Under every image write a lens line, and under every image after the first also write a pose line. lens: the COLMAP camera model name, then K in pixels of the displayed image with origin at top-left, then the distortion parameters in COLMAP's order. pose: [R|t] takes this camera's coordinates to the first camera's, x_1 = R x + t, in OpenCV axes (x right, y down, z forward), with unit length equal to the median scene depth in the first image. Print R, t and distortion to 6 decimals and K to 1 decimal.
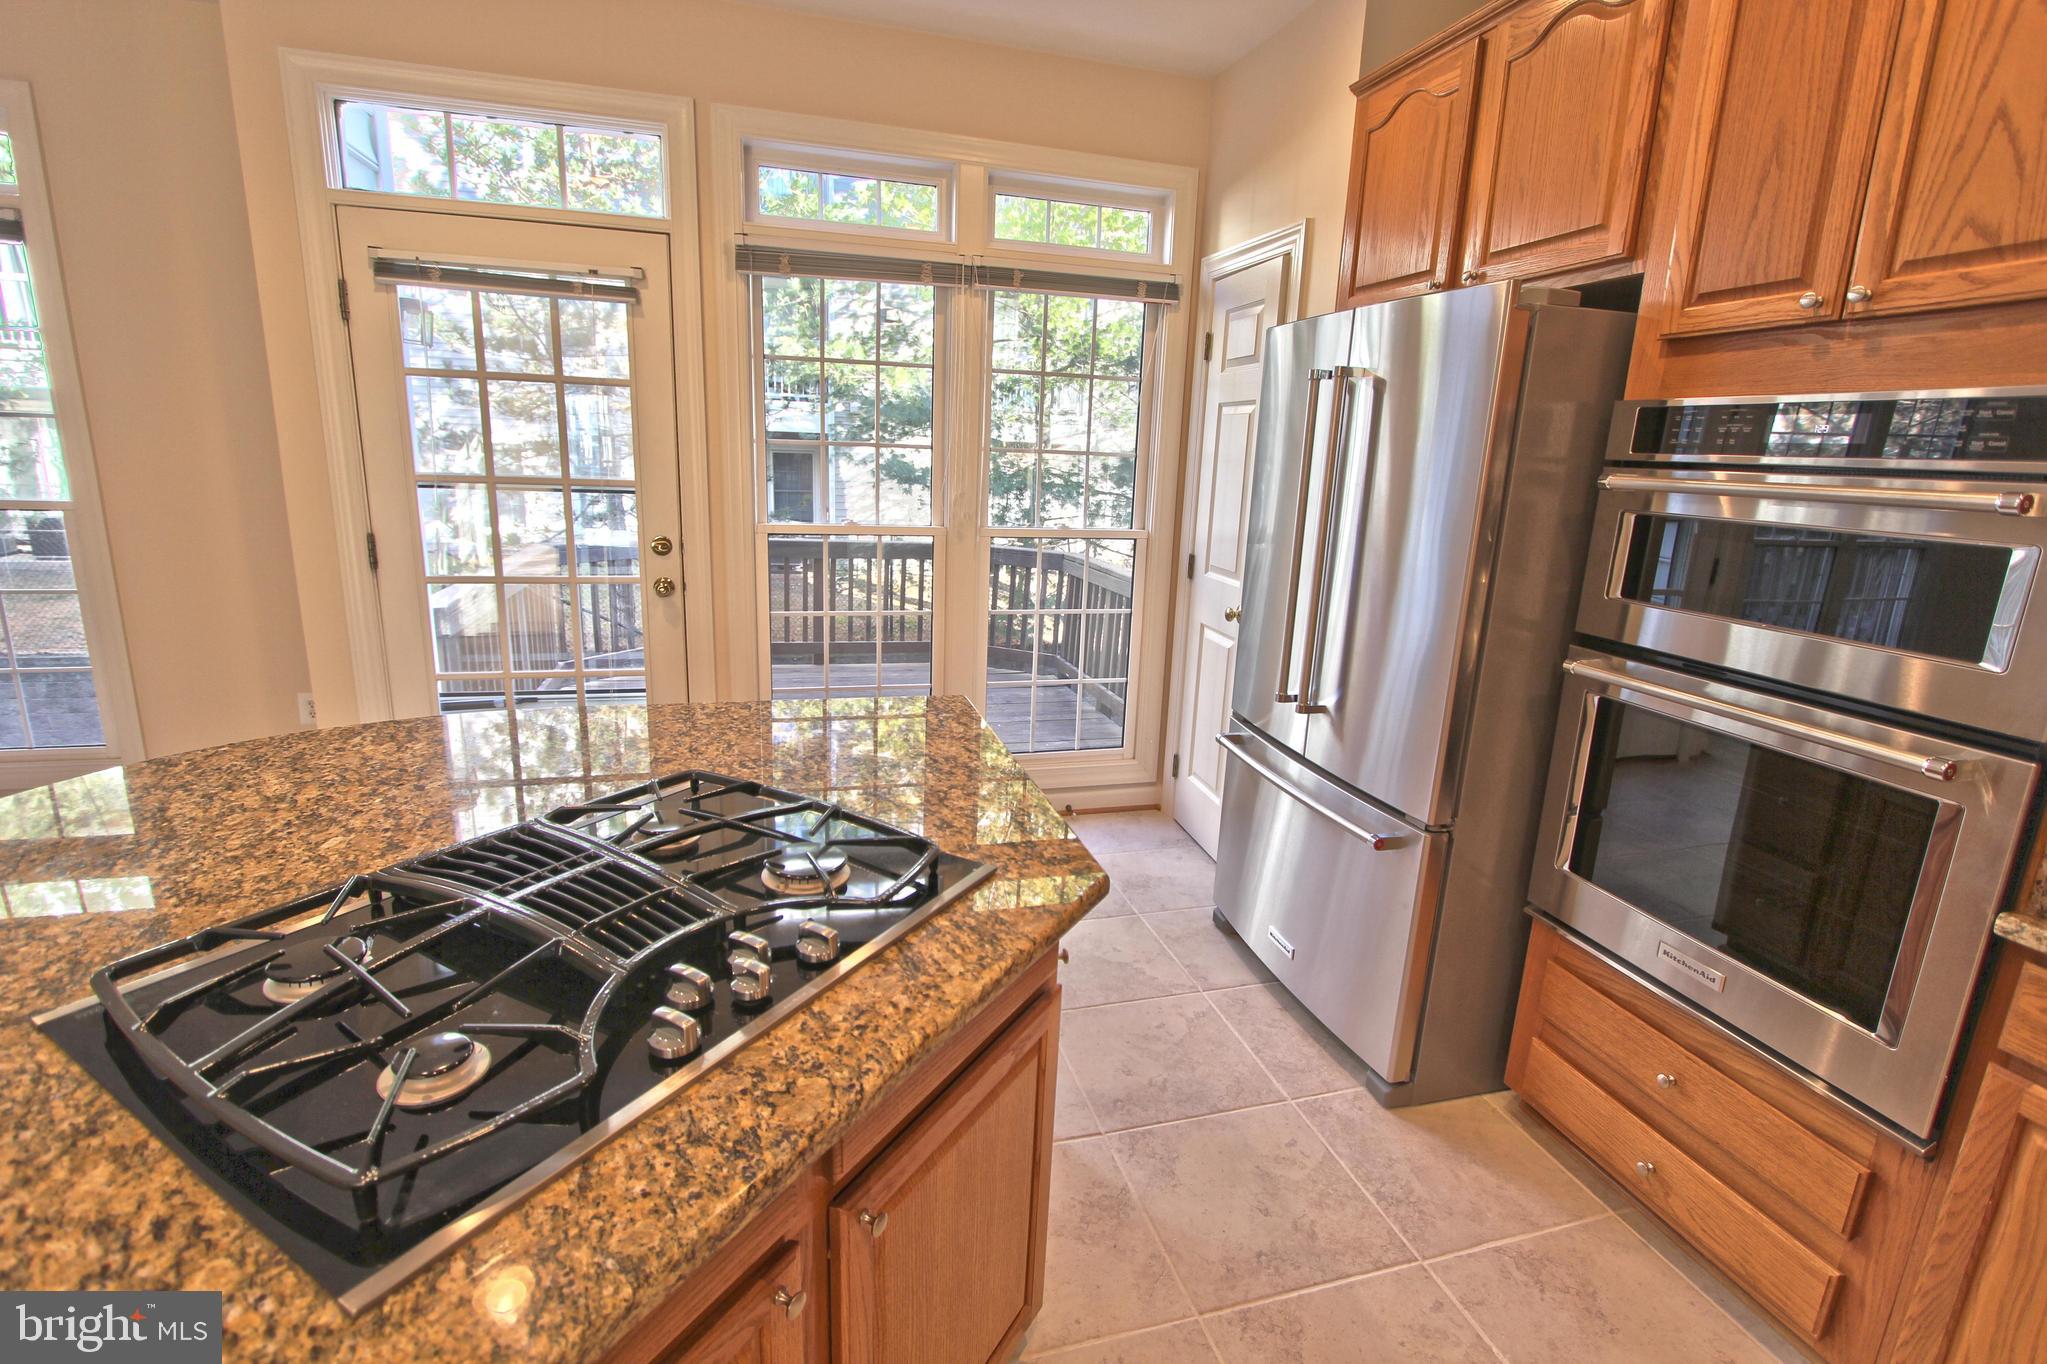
lens RADIAL K [[942.3, 0, 1033.1], [0, 942.3, 677.5], [0, 0, 1]] dist [-0.018493, 0.003430]
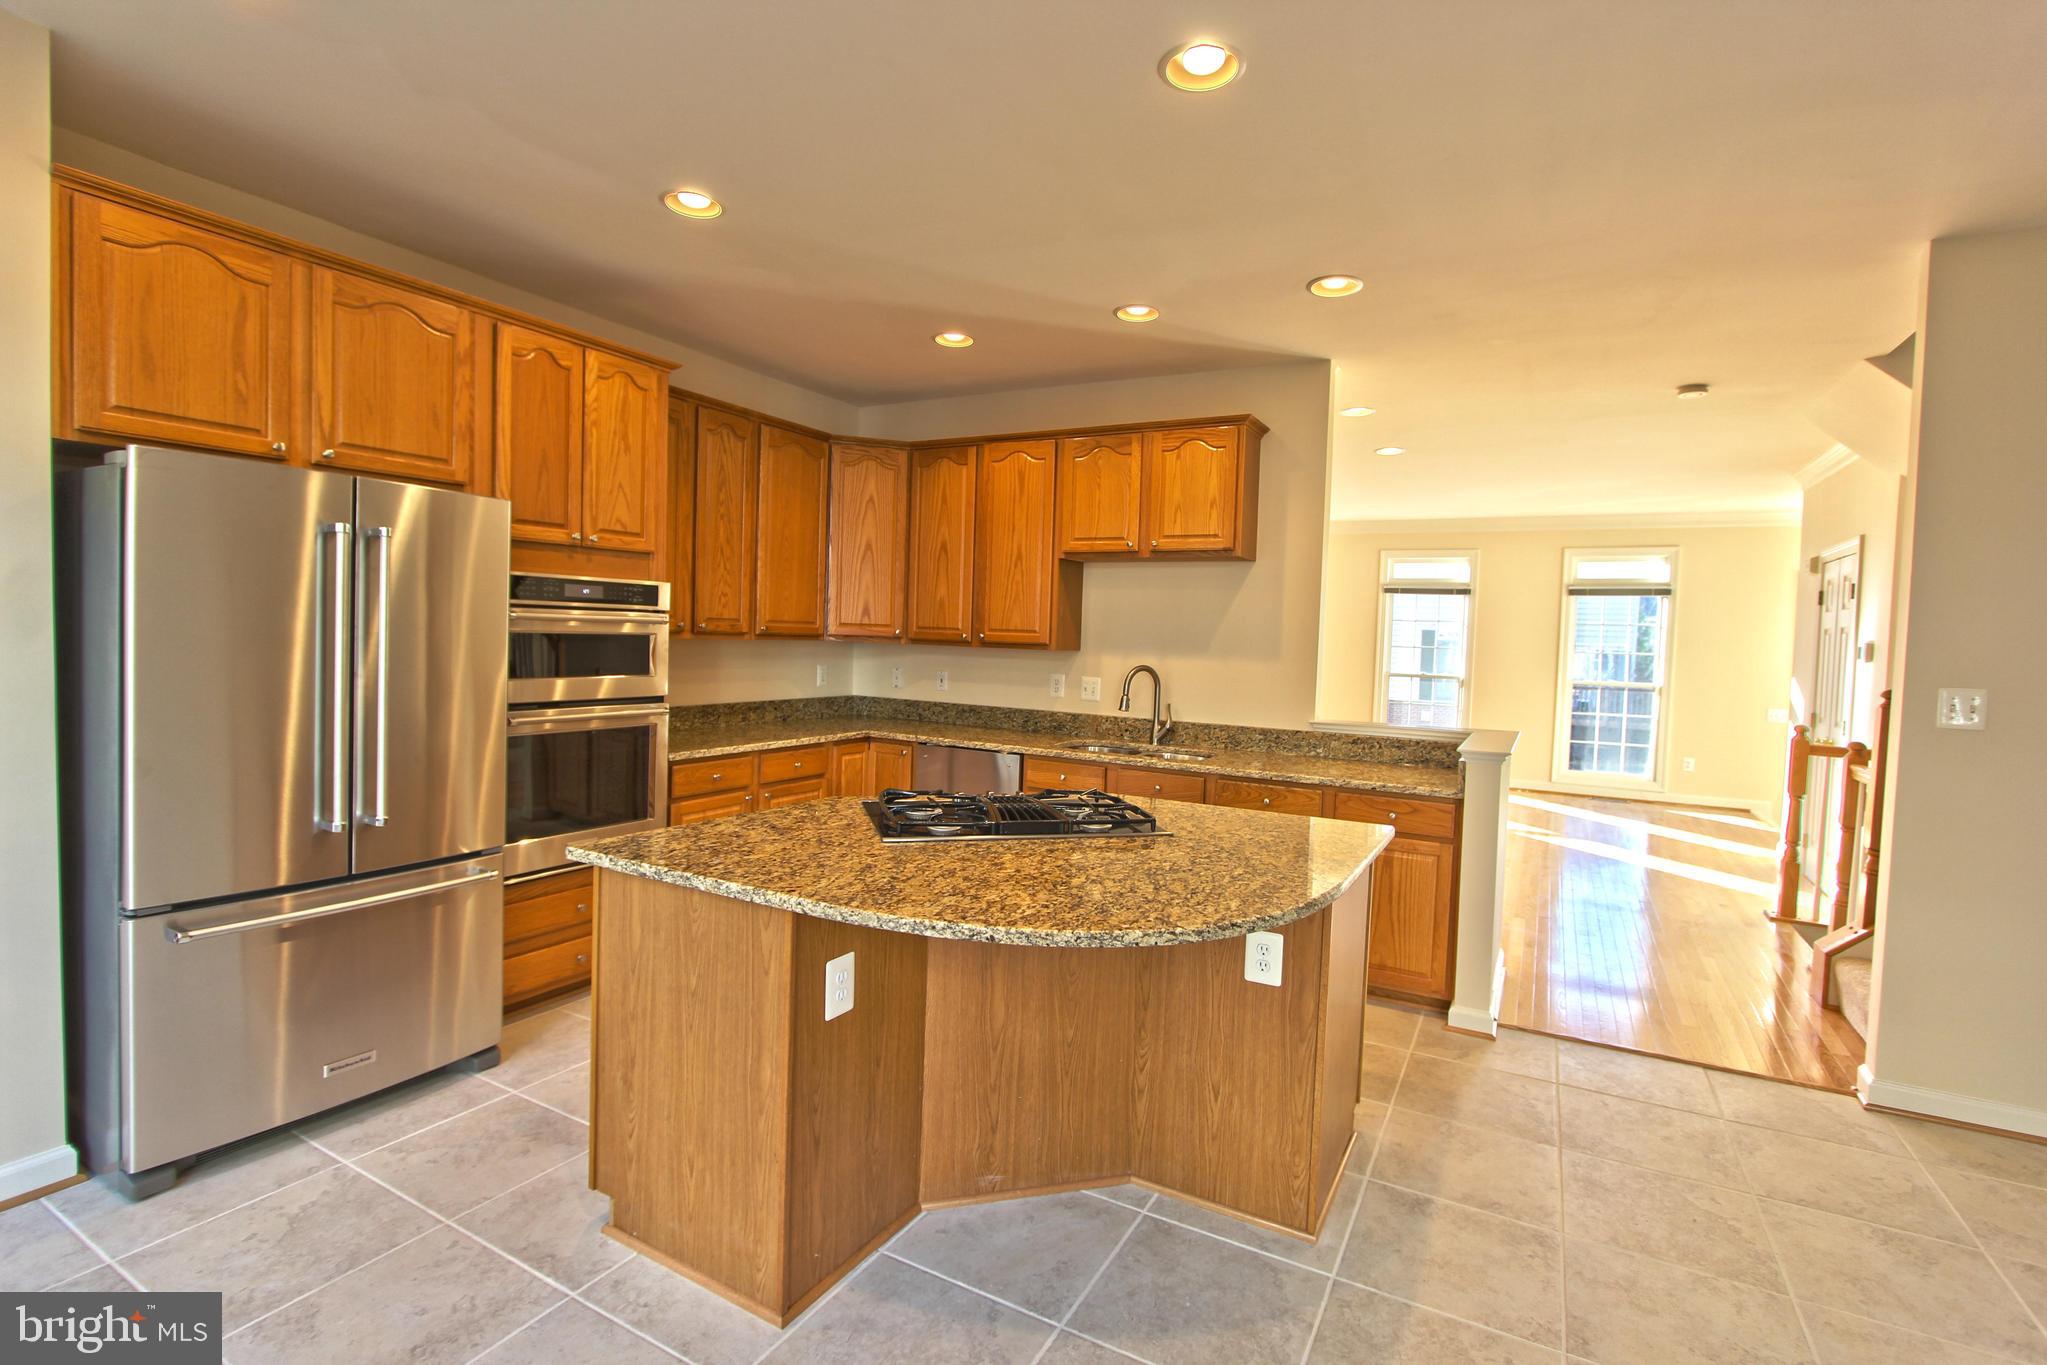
lens RADIAL K [[942.3, 0, 1032.8], [0, 942.3, 674.7], [0, 0, 1]] dist [-0.018493, 0.003430]
pose [[-0.704794, -0.095639, 0.702935, -1.226802], [0.105585, 0.965693, 0.237253, -0.380759], [-0.701510, 0.241434, -0.670517, 1.389905]]
